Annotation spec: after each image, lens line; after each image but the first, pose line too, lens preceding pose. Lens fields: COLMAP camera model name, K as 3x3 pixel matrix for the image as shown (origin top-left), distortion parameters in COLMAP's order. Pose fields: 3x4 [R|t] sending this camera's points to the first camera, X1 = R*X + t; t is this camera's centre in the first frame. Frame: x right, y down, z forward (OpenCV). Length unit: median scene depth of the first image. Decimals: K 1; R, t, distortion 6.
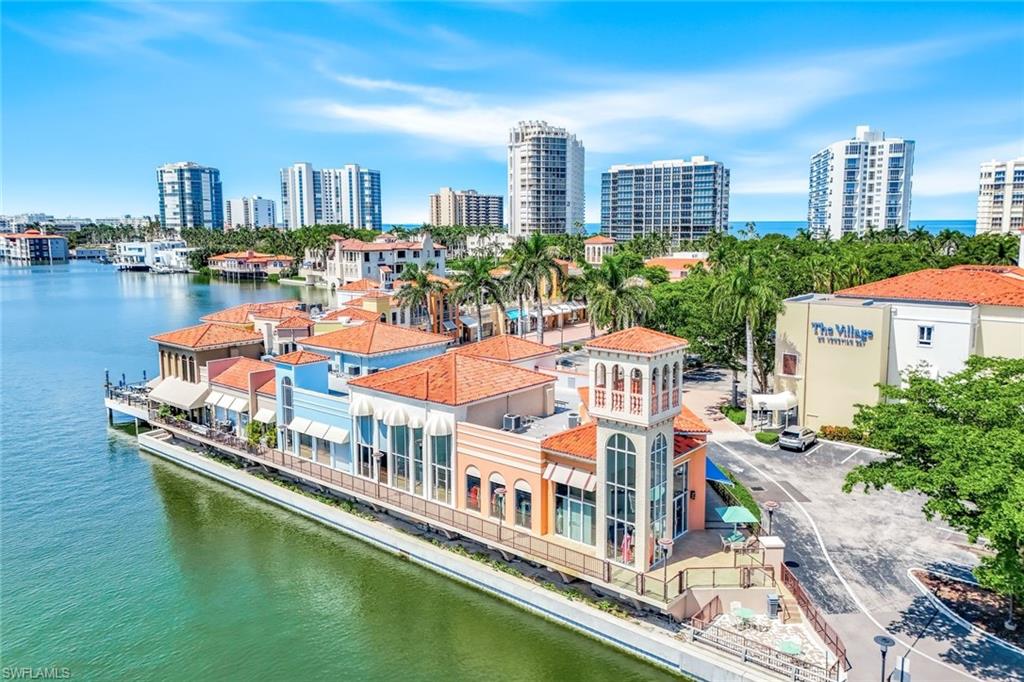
lens RADIAL K [[937.6, 0, 513.7], [0, 937.6, 340.2], [0, 0, 1]] dist [0.022401, 0.003068]
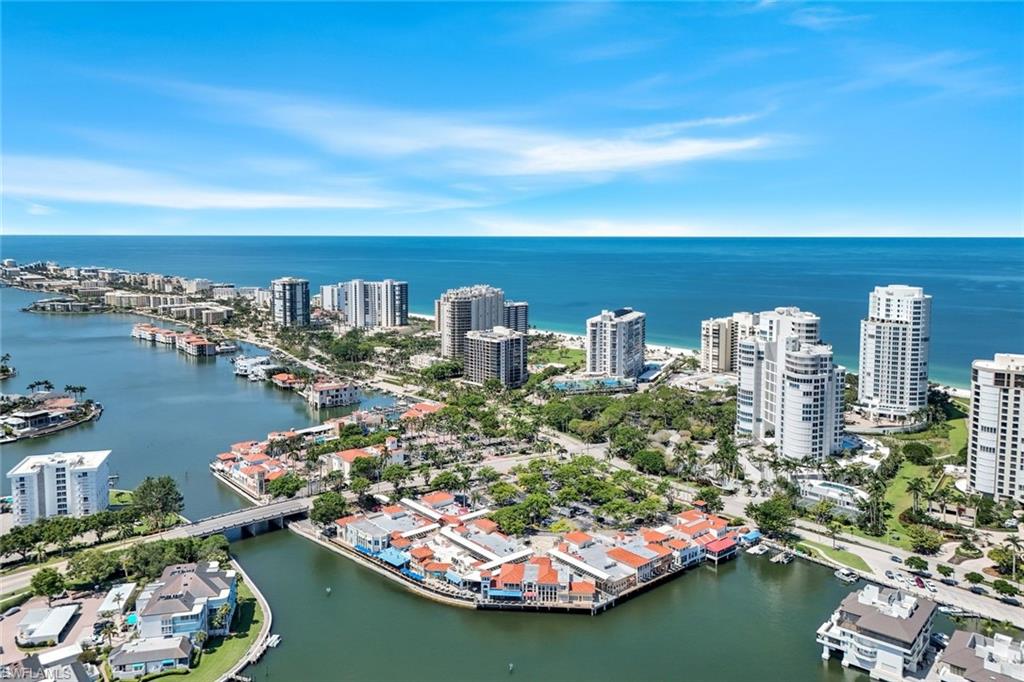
lens RADIAL K [[937.6, 0, 510.6], [0, 937.6, 340.8], [0, 0, 1]] dist [0.022401, 0.003068]
pose [[0.988469, 0.031440, -0.148120, 0.278721], [-0.031551, 0.999501, 0.001606, -0.097129], [0.148097, 0.003086, 0.988968, -0.553310]]
